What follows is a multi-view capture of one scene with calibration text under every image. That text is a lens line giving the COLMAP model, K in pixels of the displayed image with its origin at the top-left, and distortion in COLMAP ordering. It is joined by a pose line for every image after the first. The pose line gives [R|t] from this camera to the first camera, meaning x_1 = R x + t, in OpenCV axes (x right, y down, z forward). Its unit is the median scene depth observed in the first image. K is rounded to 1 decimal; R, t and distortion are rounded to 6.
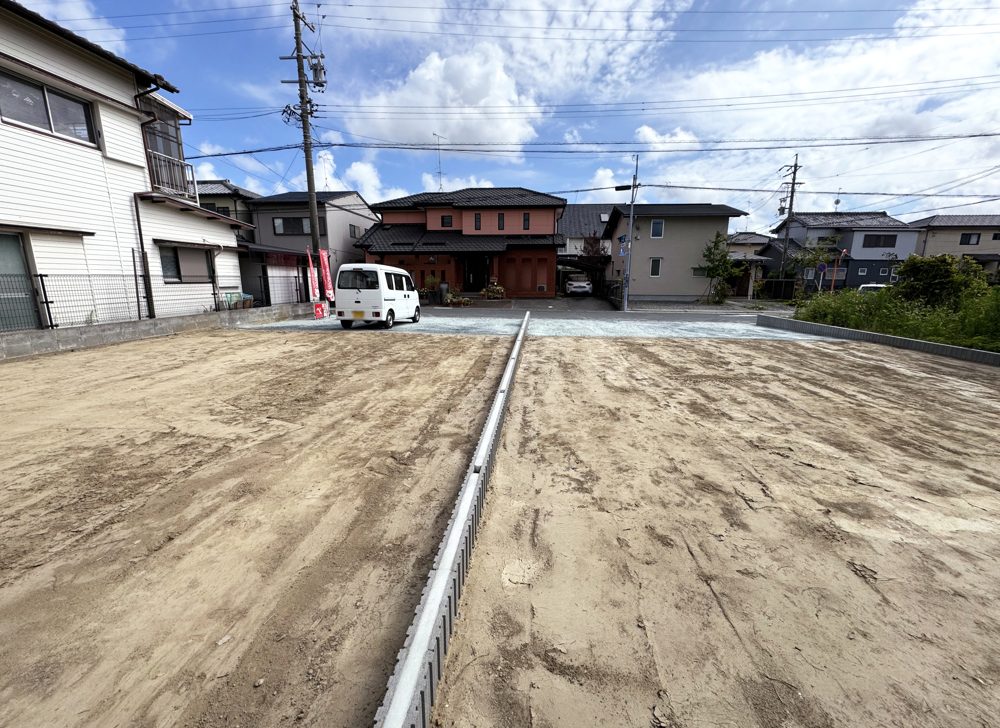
lens RADIAL K [[412.2, 0, 501.5], [0, 412.2, 361.9], [0, 0, 1]] dist [-0.004361, -0.000379]
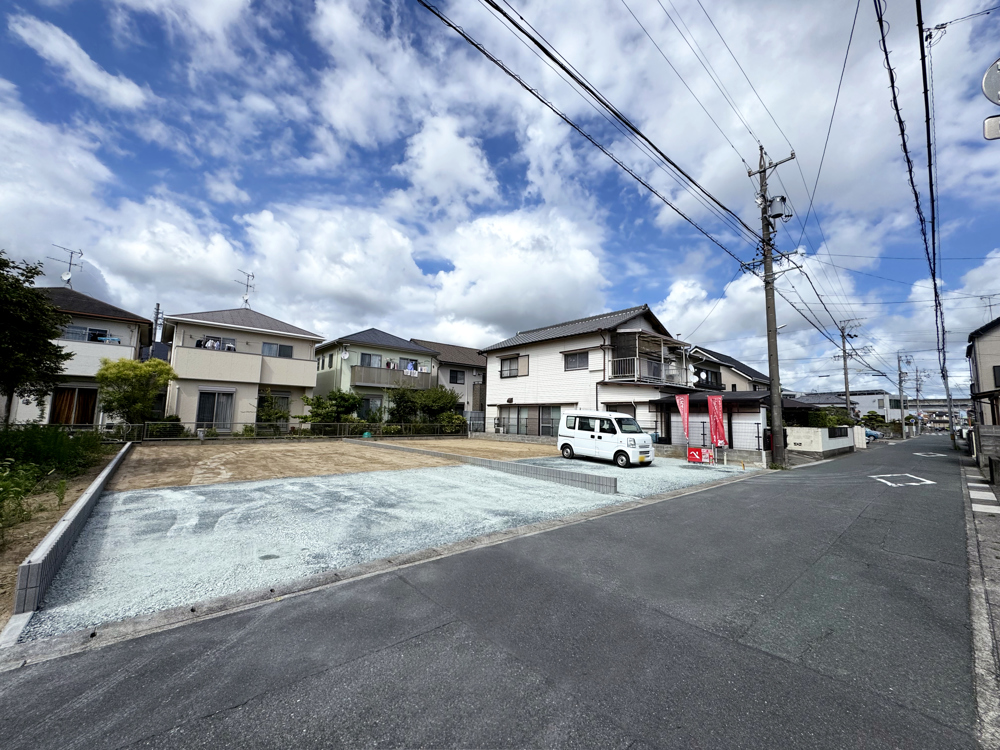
lens RADIAL K [[396.6, 0, 500.3], [0, 396.6, 373.1], [0, 0, 1]] dist [-0.002672, 0.000348]
pose [[-0.692630, -0.100411, -0.714270, 0.725514], [-0.167969, 0.985492, 0.024341, -0.313749], [0.701463, 0.136835, -0.699447, 1.555576]]
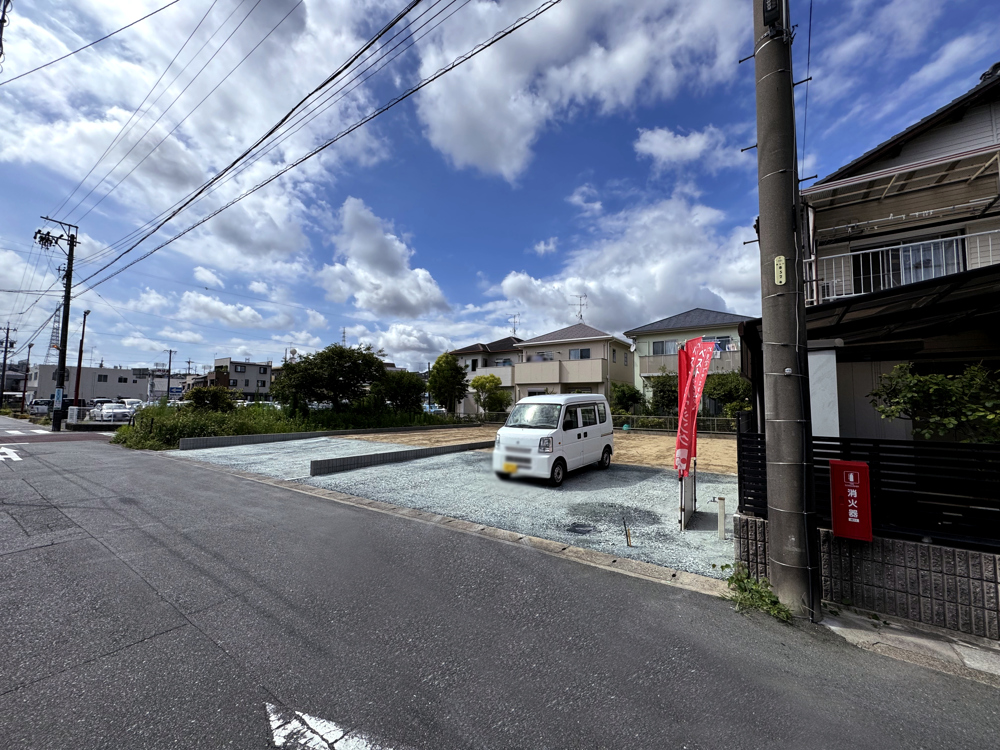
lens RADIAL K [[399.4, 0, 500.0], [0, 399.4, 373.2], [0, 0, 1]] dist [0.000082, -0.000051]
pose [[-0.863015, 0.023976, 0.504609, -0.569866], [0.085783, 0.991322, 0.099610, -0.352755], [-0.497842, 0.129252, -0.857583, 1.673655]]
